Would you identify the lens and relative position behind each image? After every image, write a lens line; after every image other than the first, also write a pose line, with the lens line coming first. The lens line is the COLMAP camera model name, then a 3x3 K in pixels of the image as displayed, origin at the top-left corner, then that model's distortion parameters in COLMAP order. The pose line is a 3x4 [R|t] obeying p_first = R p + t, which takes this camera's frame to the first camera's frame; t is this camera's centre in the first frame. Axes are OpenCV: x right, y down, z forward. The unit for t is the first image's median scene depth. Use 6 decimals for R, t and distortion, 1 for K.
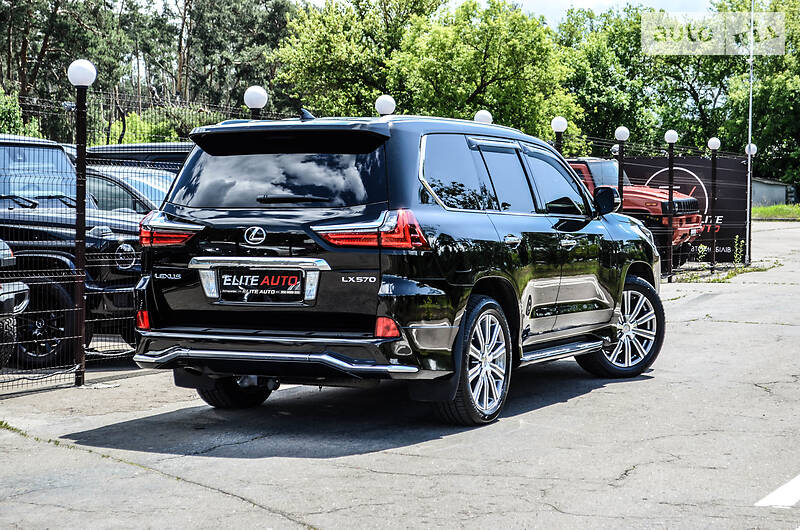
lens RADIAL K [[1783.4, 0, 400.0], [0, 1783.4, 265.0], [0, 0, 1]] dist [-0.005111, 0.129702]
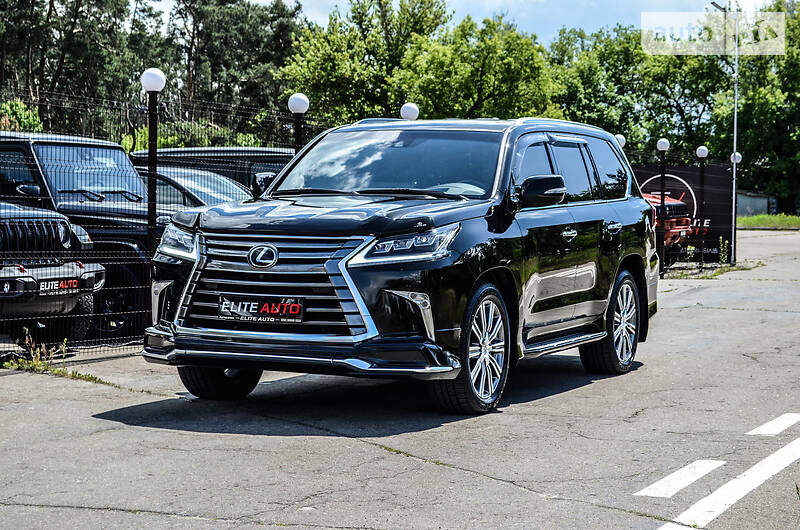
lens RADIAL K [[1736.5, 0, 400.0], [0, 1736.5, 265.0], [0, 0, 1]] dist [0.002112, -0.126651]
pose [[0.999990, 0.000435, 0.004532, -0.023555], [-0.000399, 0.999967, -0.008062, 0.018170], [-0.004535, 0.008060, 0.999957, -0.101458]]
